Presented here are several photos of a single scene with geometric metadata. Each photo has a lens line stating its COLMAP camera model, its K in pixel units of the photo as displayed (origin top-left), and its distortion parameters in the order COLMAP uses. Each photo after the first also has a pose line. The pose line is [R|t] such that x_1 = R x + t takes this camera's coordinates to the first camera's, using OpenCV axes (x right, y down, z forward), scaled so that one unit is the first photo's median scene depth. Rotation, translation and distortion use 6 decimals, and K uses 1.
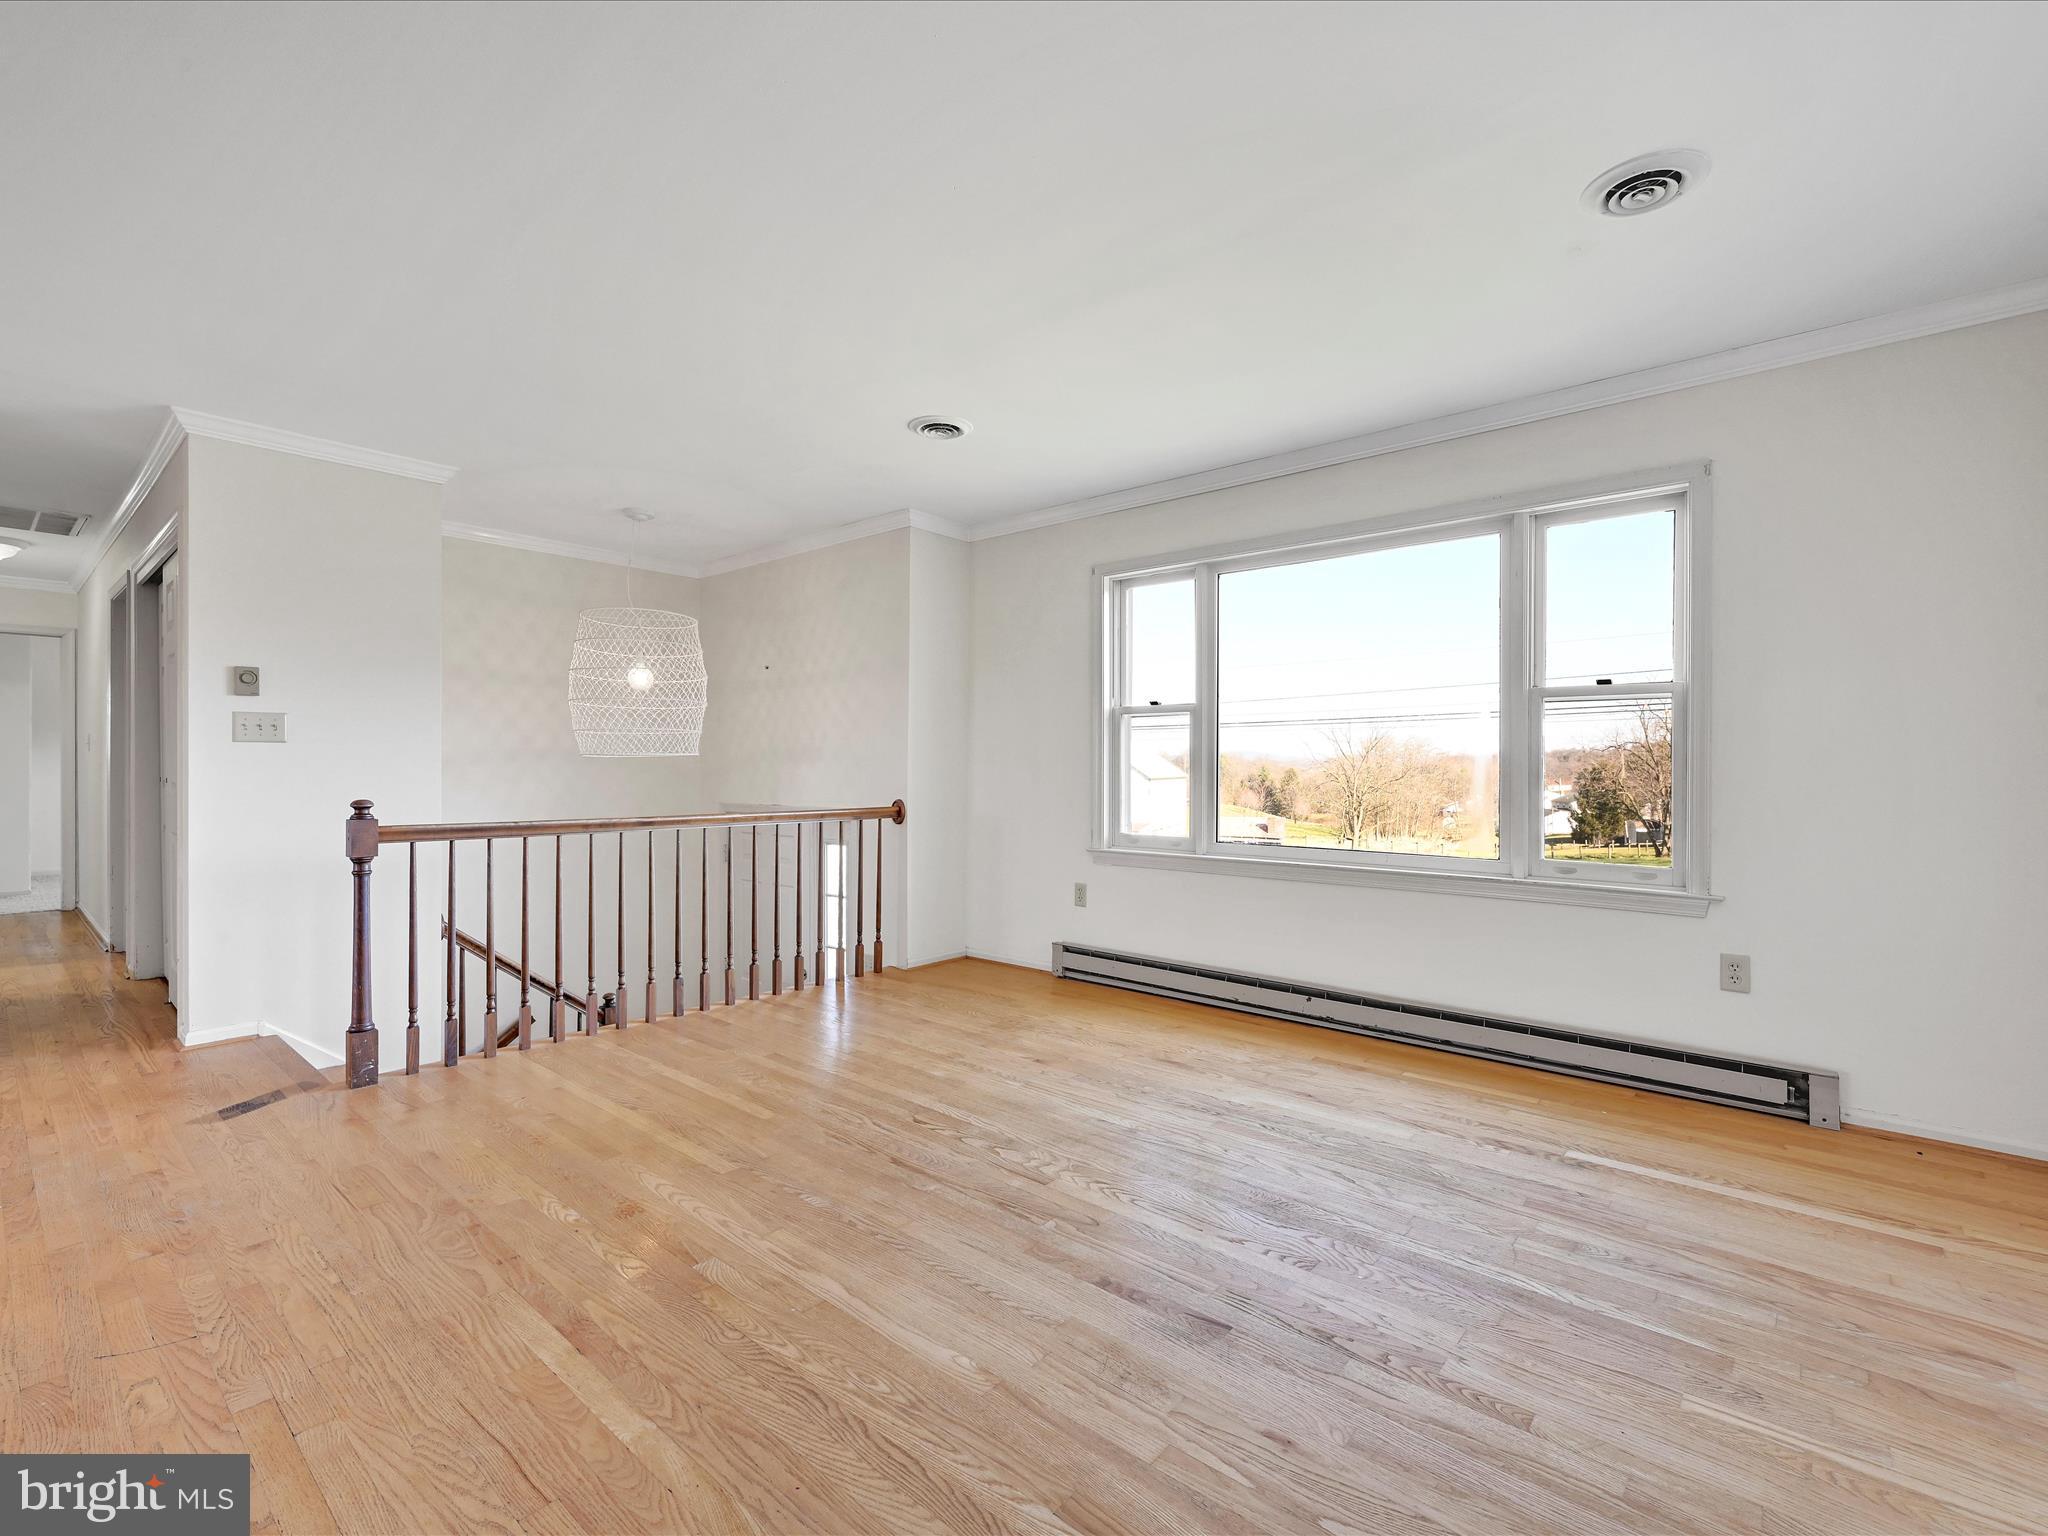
lens RADIAL K [[953.4, 0, 1034.4], [0, 953.4, 766.0], [0, 0, 1]] dist [0.002648, 0.000253]
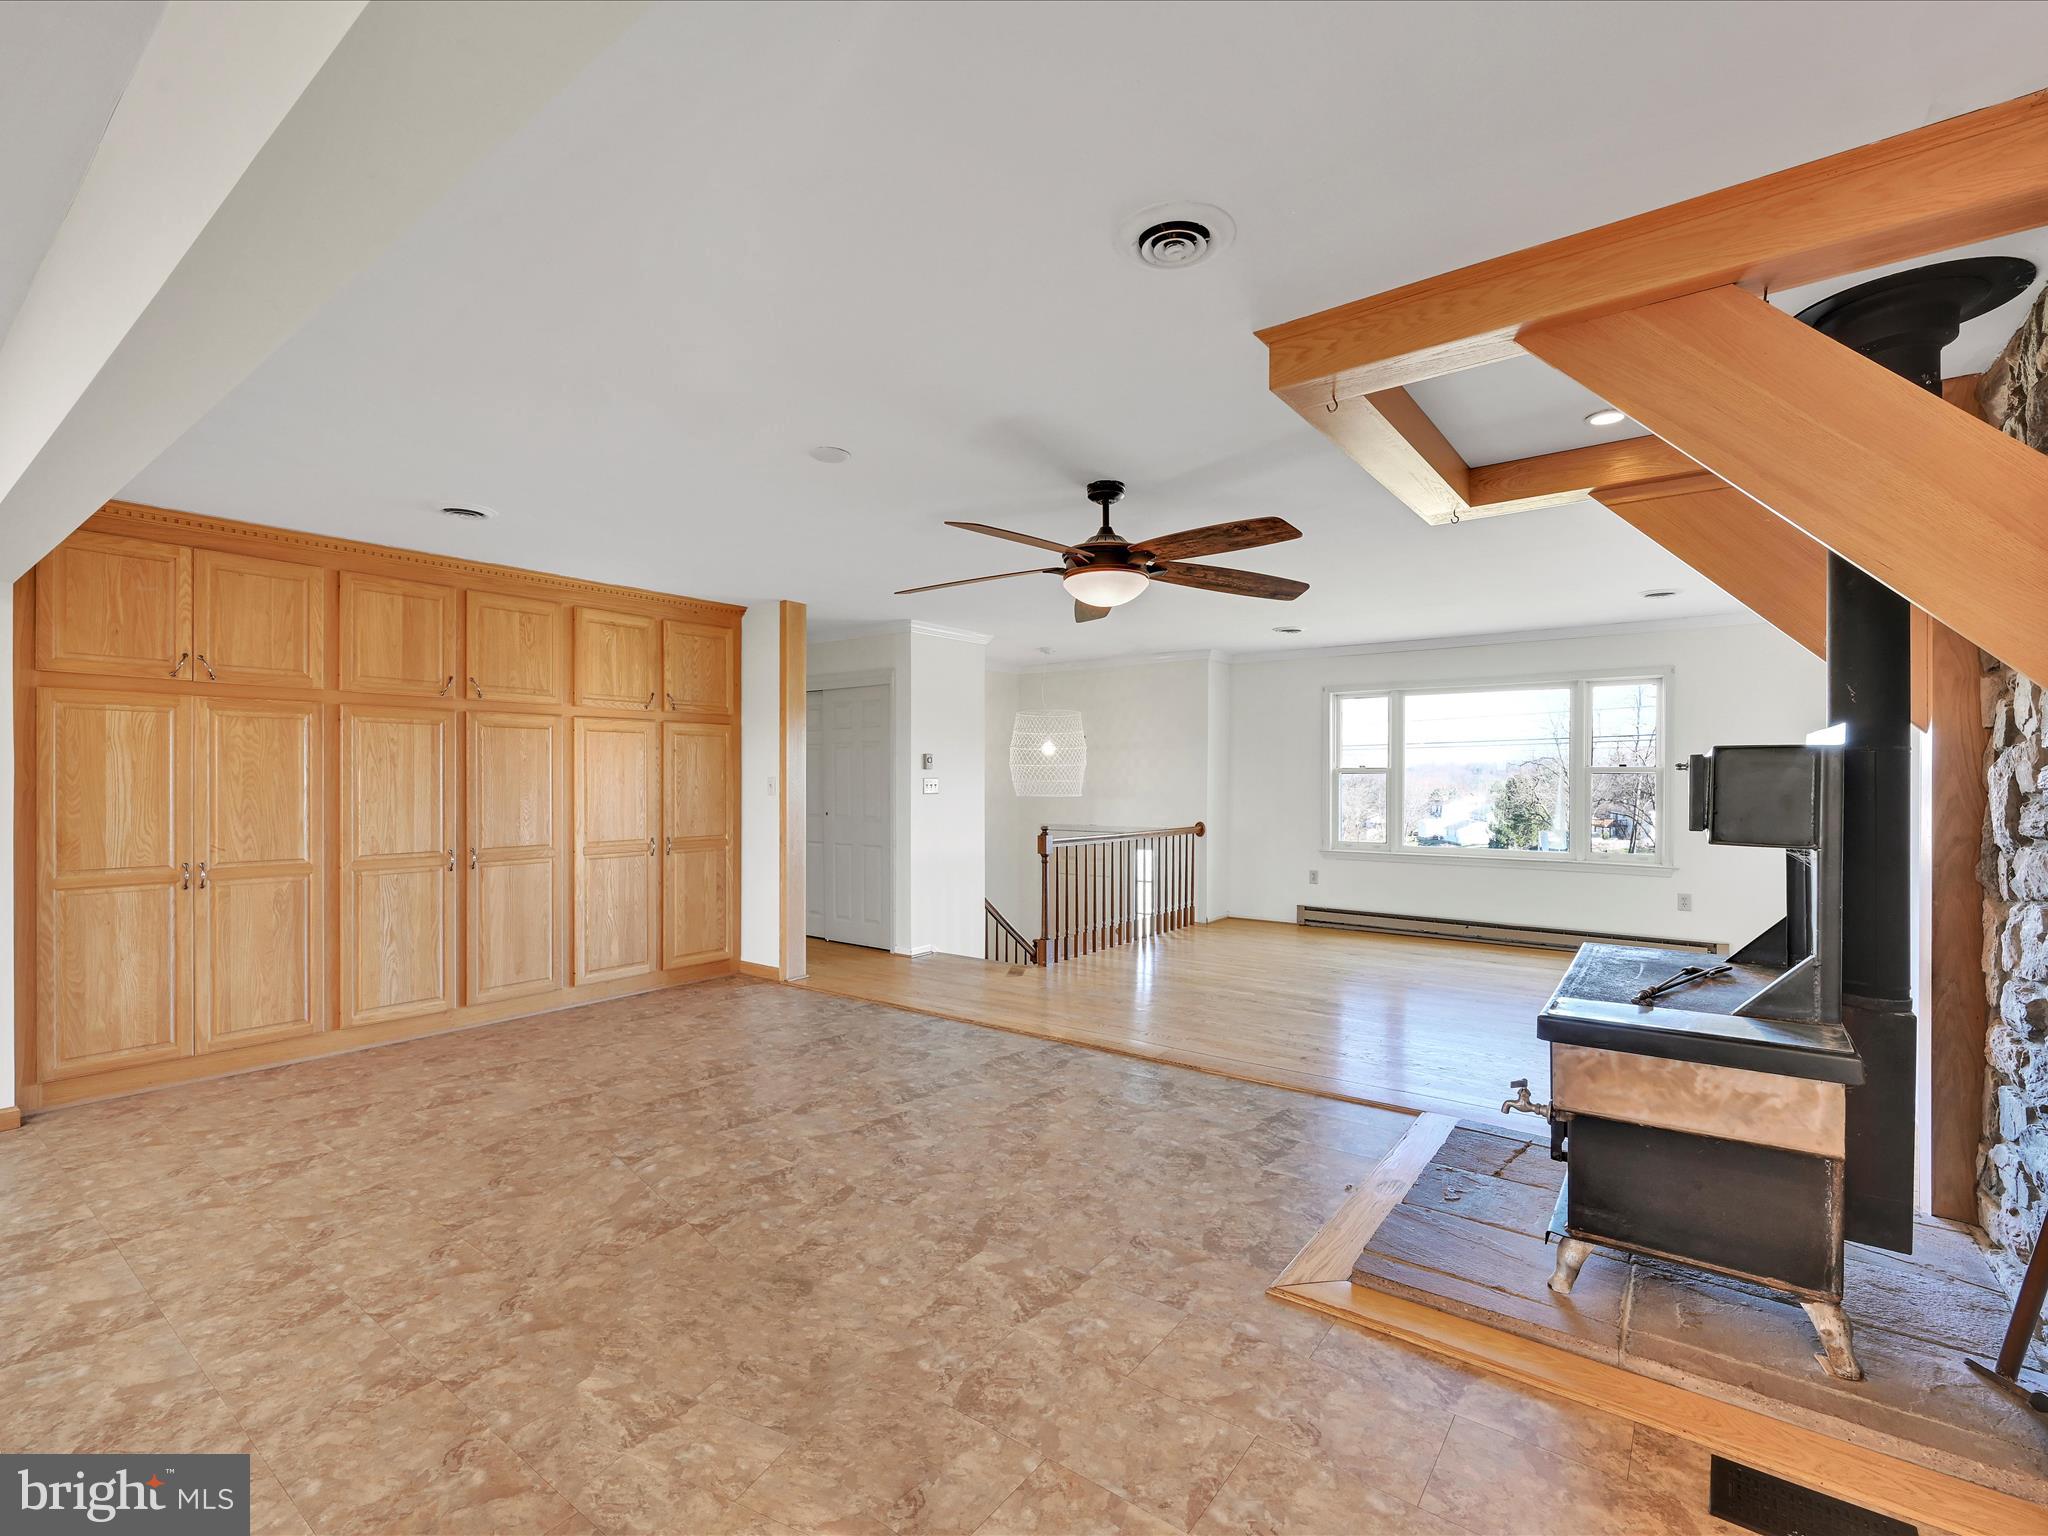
lens RADIAL K [[953.4, 0, 1041.9], [0, 953.4, 772.7], [0, 0, 1]] dist [0.002648, 0.000253]
pose [[0.995200, -0.001043, 0.097853, -0.610616], [0.001775, 0.999971, -0.007400, -0.040547], [-0.097842, 0.007538, 0.995173, -0.664035]]
